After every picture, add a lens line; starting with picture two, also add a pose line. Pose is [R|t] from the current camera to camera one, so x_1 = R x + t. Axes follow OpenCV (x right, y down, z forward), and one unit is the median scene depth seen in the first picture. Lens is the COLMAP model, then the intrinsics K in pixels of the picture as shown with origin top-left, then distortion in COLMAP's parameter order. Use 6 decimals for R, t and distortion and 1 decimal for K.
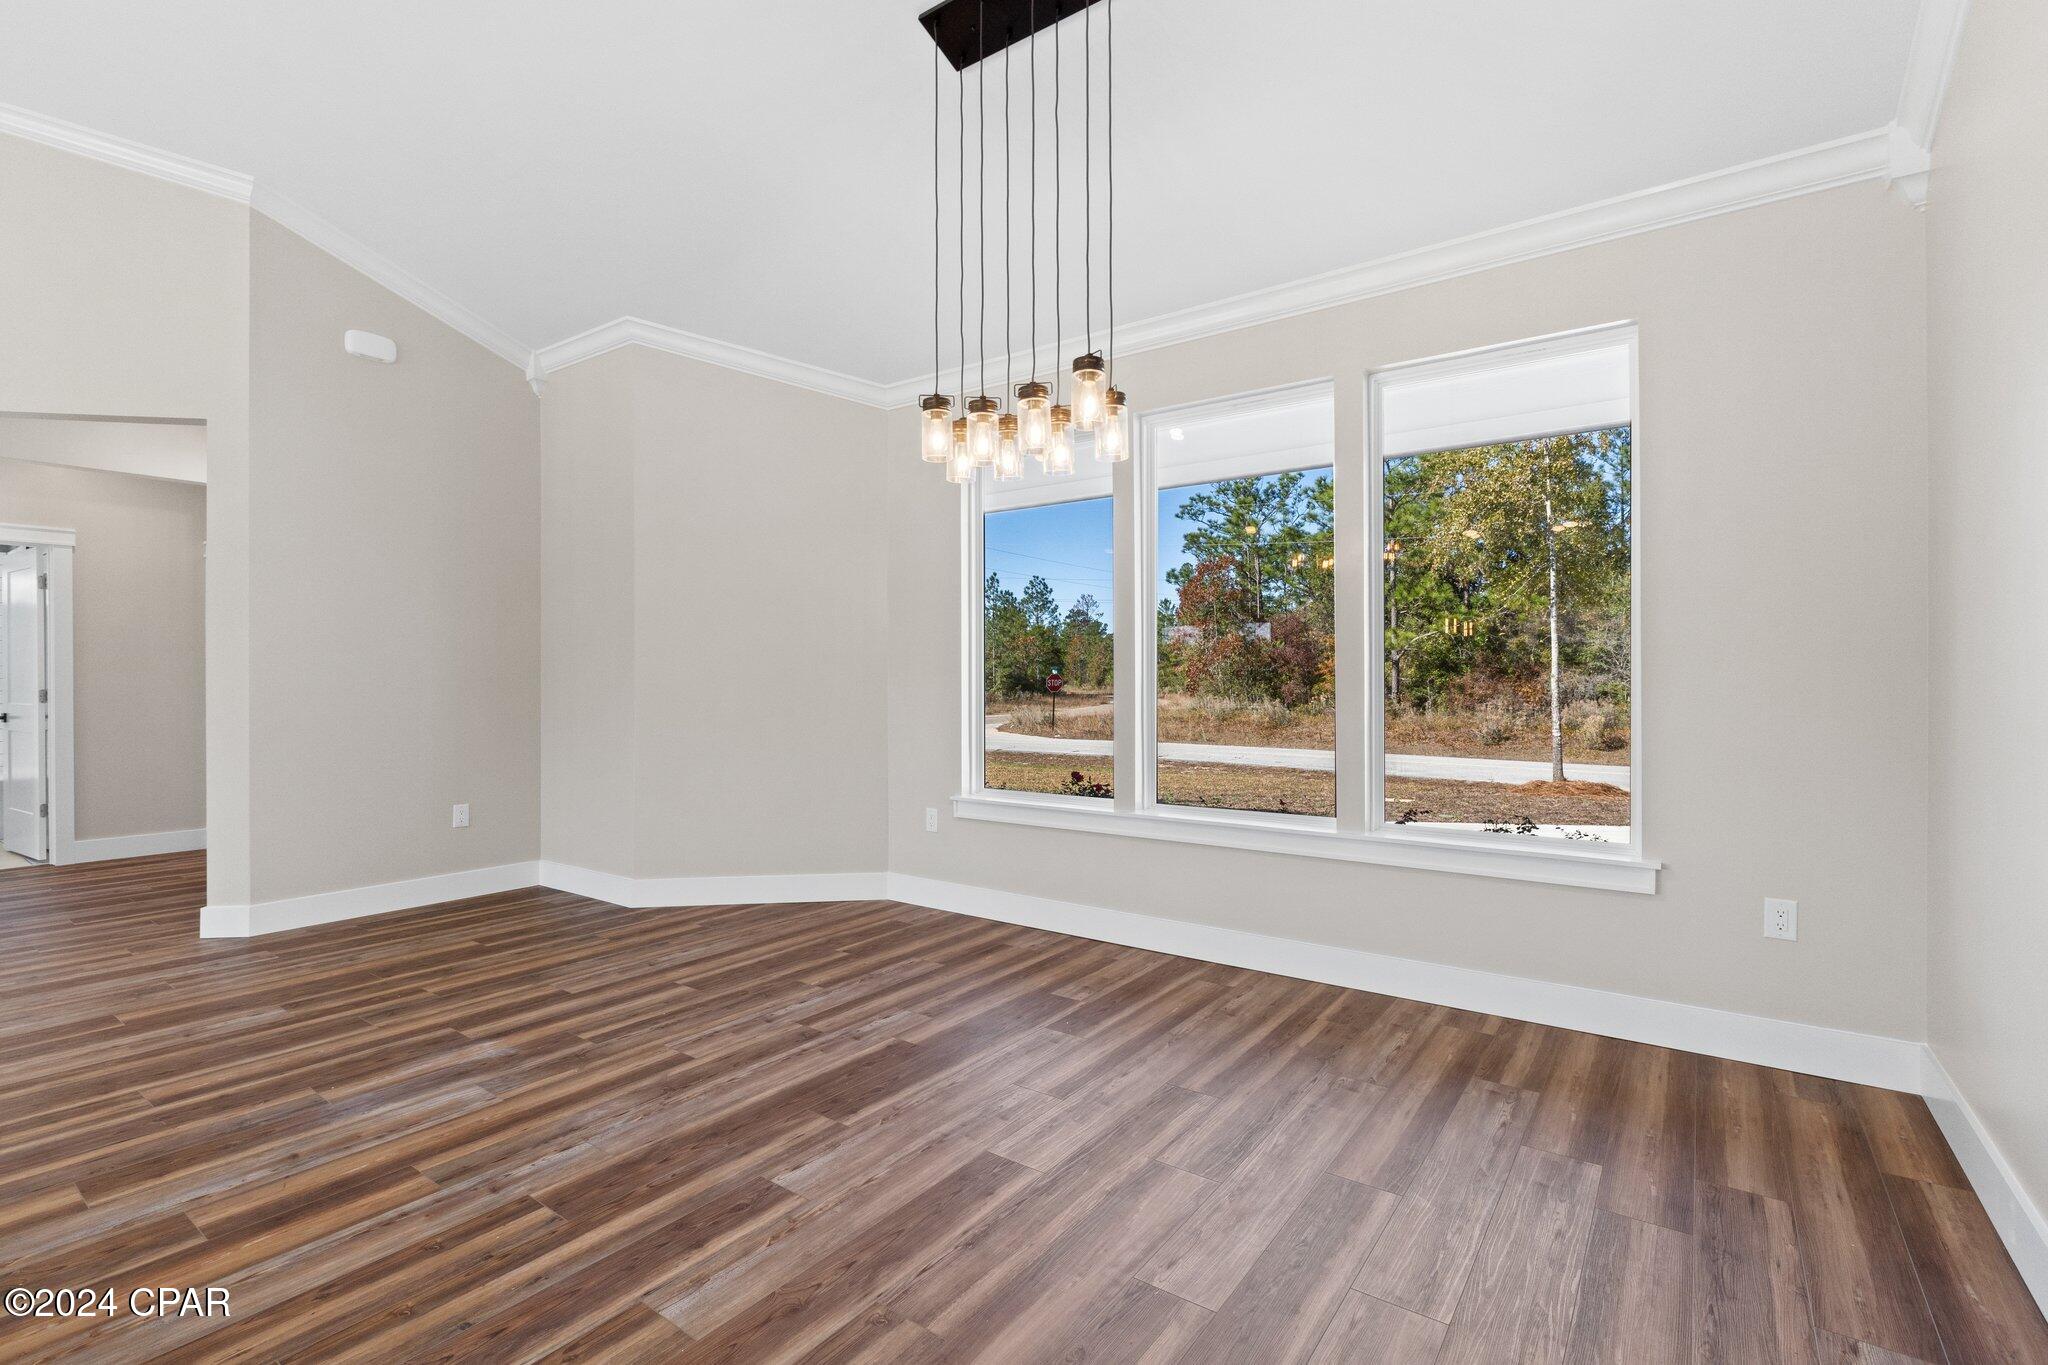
lens RADIAL K [[934.6, 0, 983.8], [0, 934.6, 677.9], [0, 0, 1]] dist [-0.007747, -0.002108]
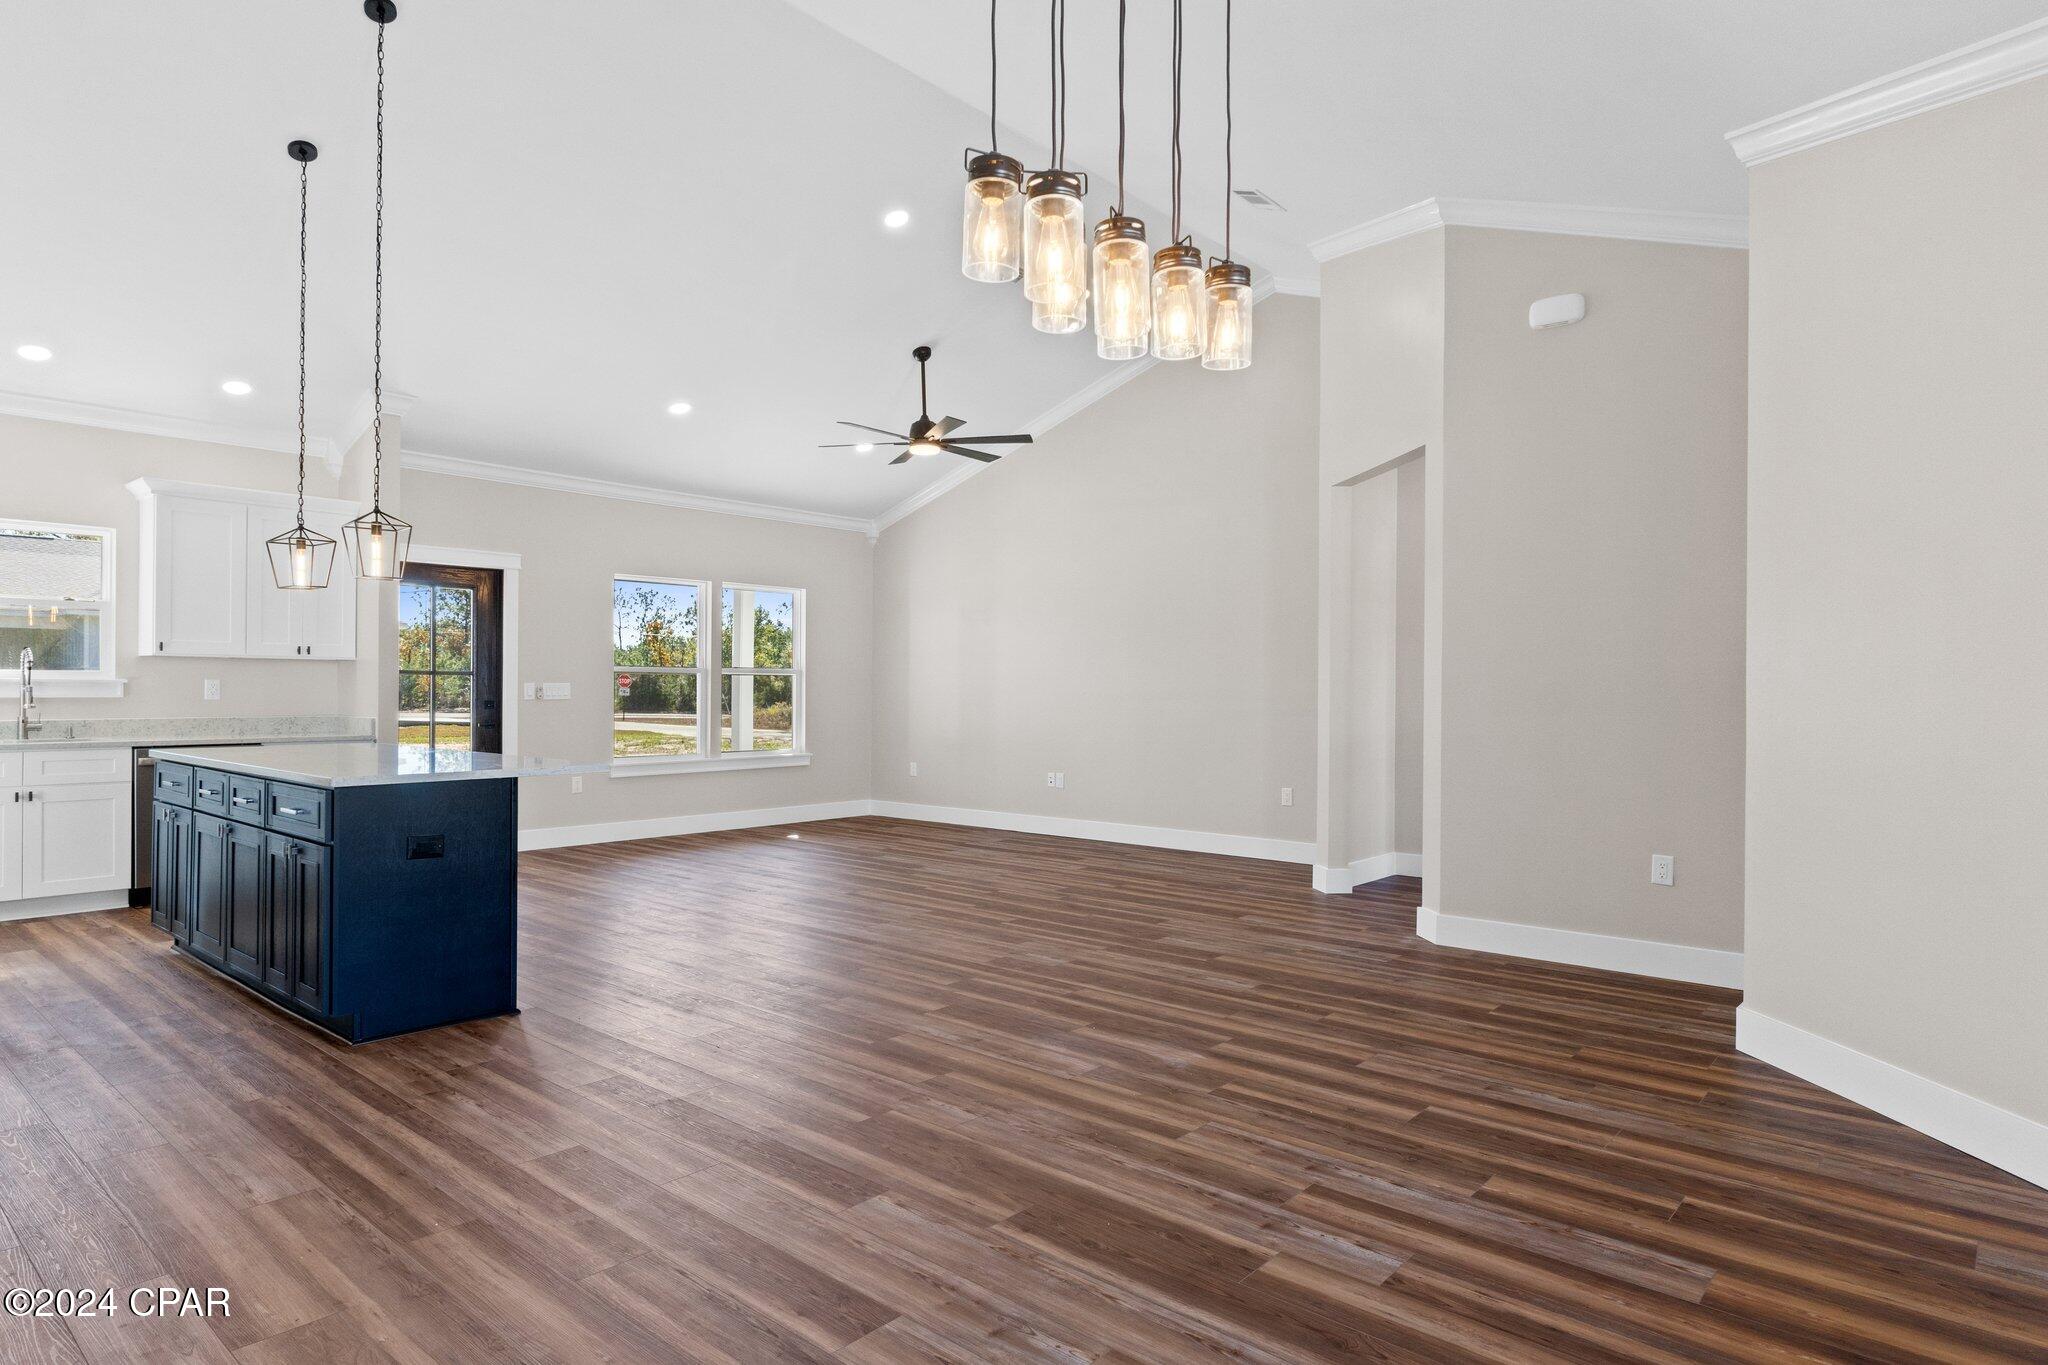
lens RADIAL K [[1157.0, 0, 1006.7], [0, 1157.0, 680.3], [0, 0, 1]] dist [-0.007337, -0.002775]
pose [[-0.071876, -0.005134, -0.997400, 0.604881], [-0.003829, 0.999981, -0.004872, -0.001856], [0.997406, 0.003469, -0.071894, 0.744716]]
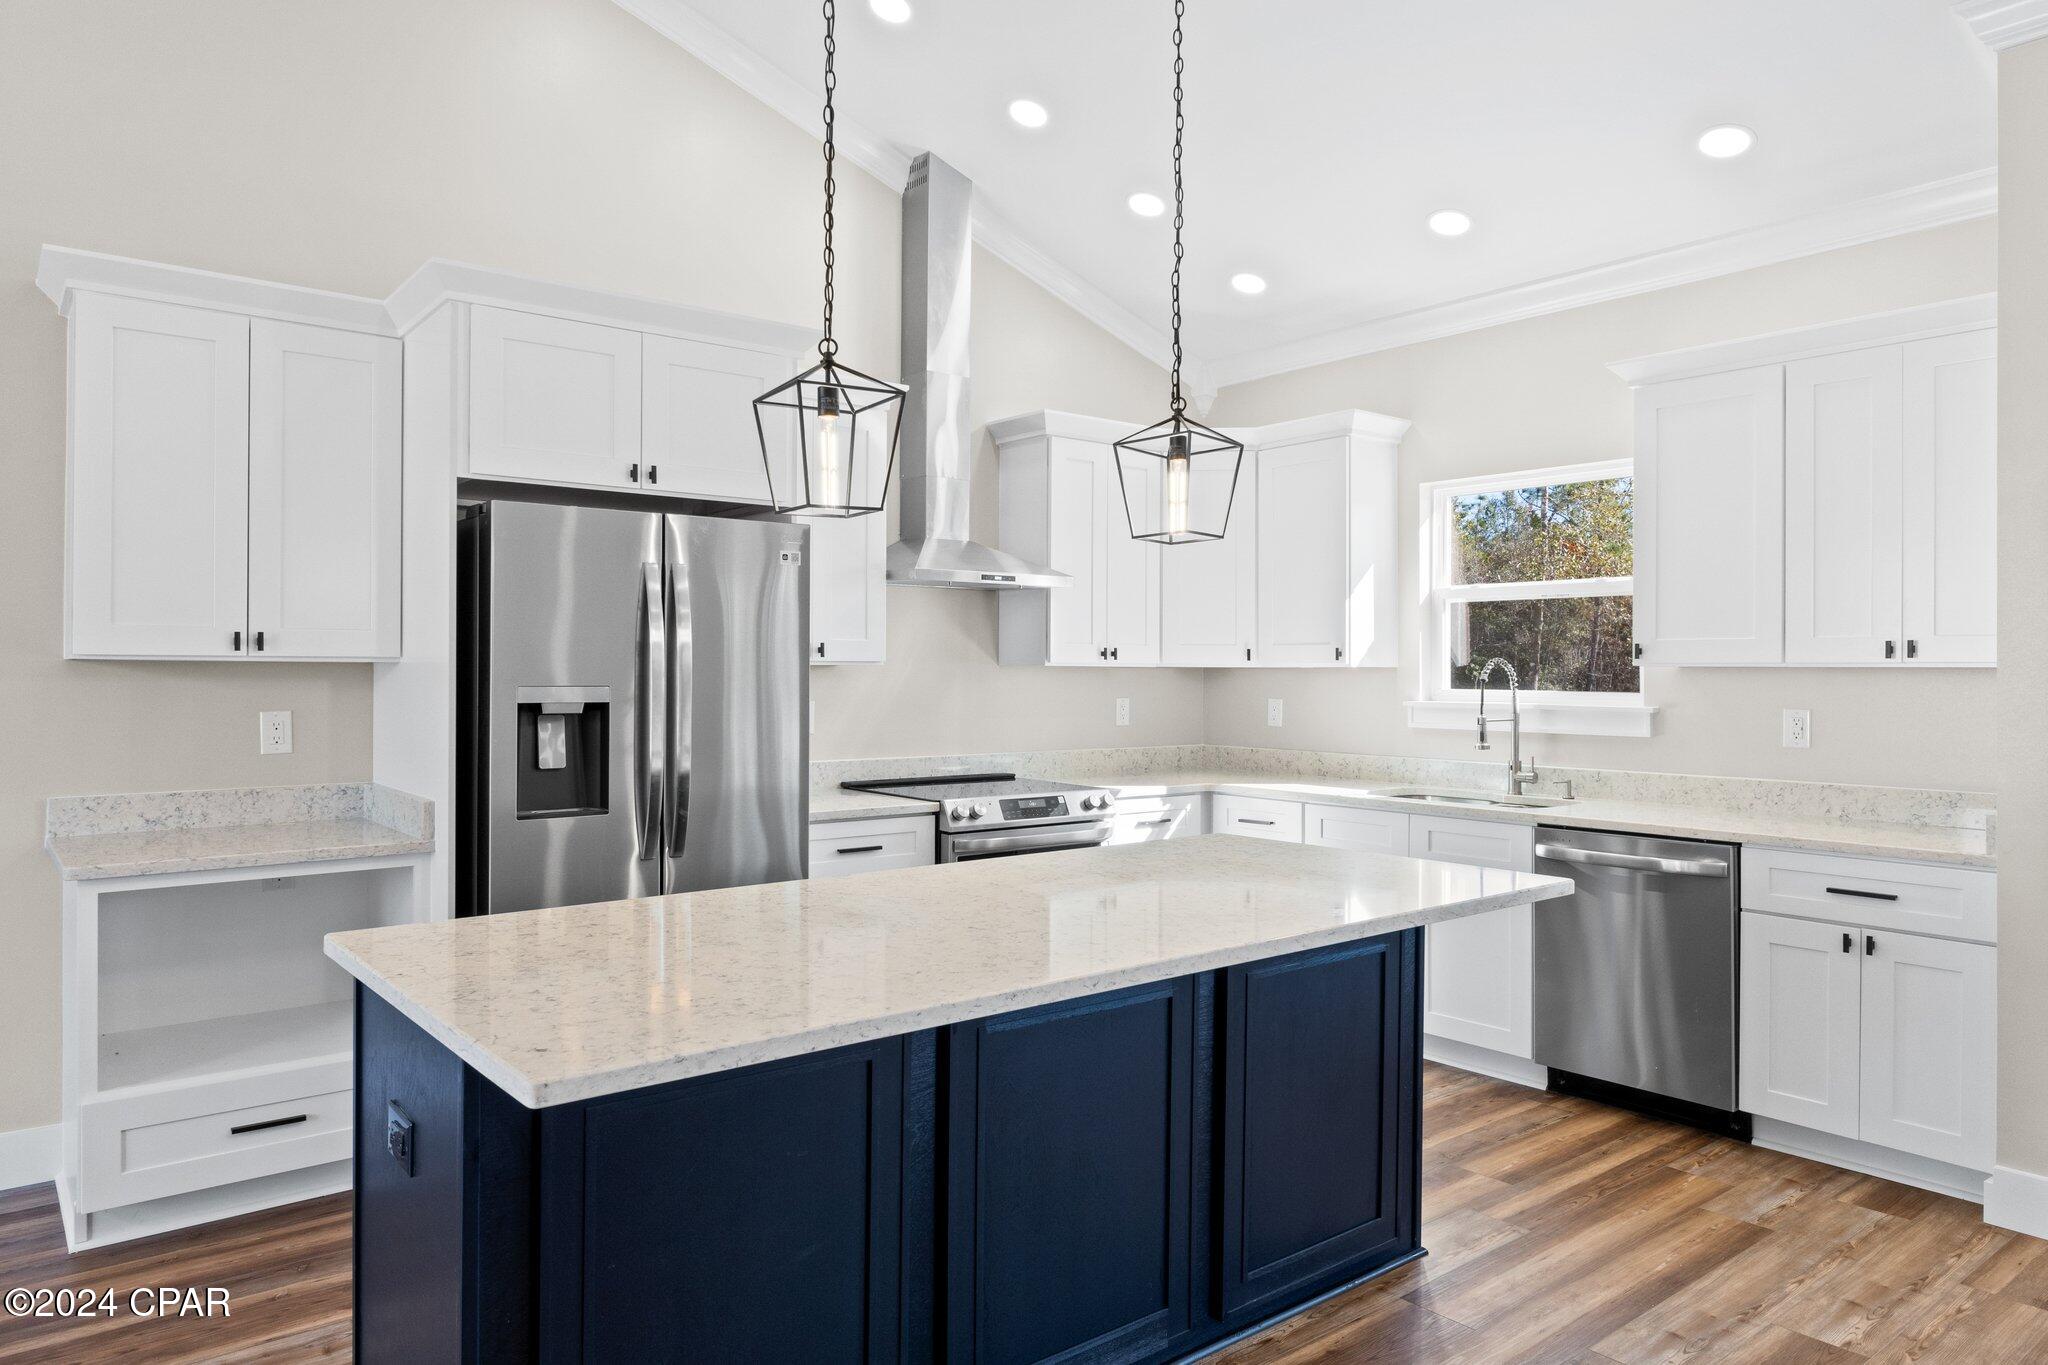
lens RADIAL K [[1298.0, 0, 984.5], [0, 1298.0, 672.3], [0, 0, 1]] dist [-0.002421, -0.006877]
pose [[-0.965261, -0.000229, 0.261288, -0.829892], [-0.000424, 1.000000, -0.000690, -0.039009], [-0.261287, -0.000776, -0.965261, 0.564922]]
